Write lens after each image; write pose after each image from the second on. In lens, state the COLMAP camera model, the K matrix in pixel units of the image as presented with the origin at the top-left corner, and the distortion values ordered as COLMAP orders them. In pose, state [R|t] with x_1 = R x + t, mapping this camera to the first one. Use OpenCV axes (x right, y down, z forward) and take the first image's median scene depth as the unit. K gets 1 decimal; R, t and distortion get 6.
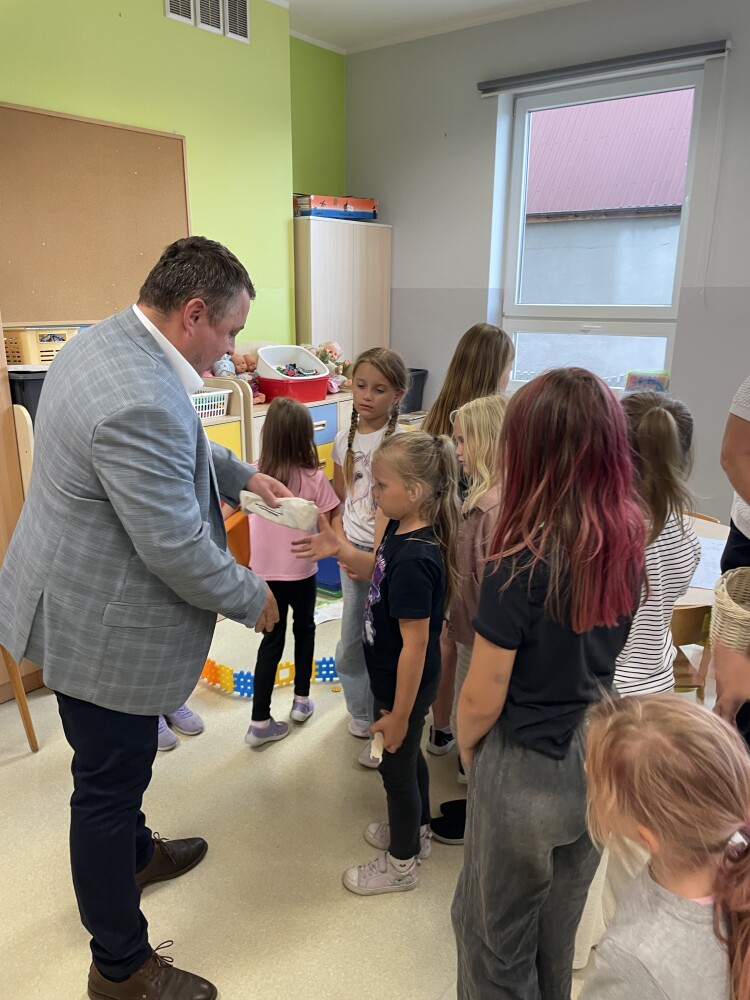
lens RADIAL K [[748.2, 0, 375.0], [0, 748.2, 500.0], [0, 0, 1]] dist [0.056406, -0.115086]
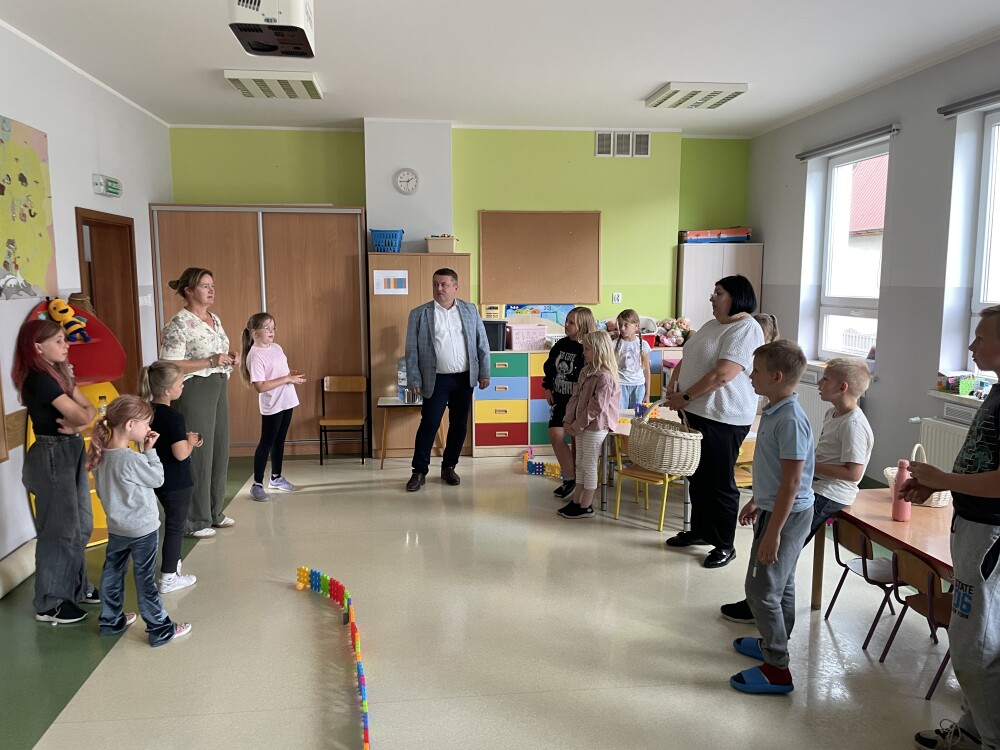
lens RADIAL K [[757.4, 0, 500.0], [0, 757.4, 375.0], [0, 0, 1]] dist [0.063146, -0.138522]
pose [[0.721587, 0.078083, -0.687906, 0.829291], [-0.177259, 0.981337, -0.074549, 0.113761], [0.669247, 0.175731, 0.721961, -0.464092]]
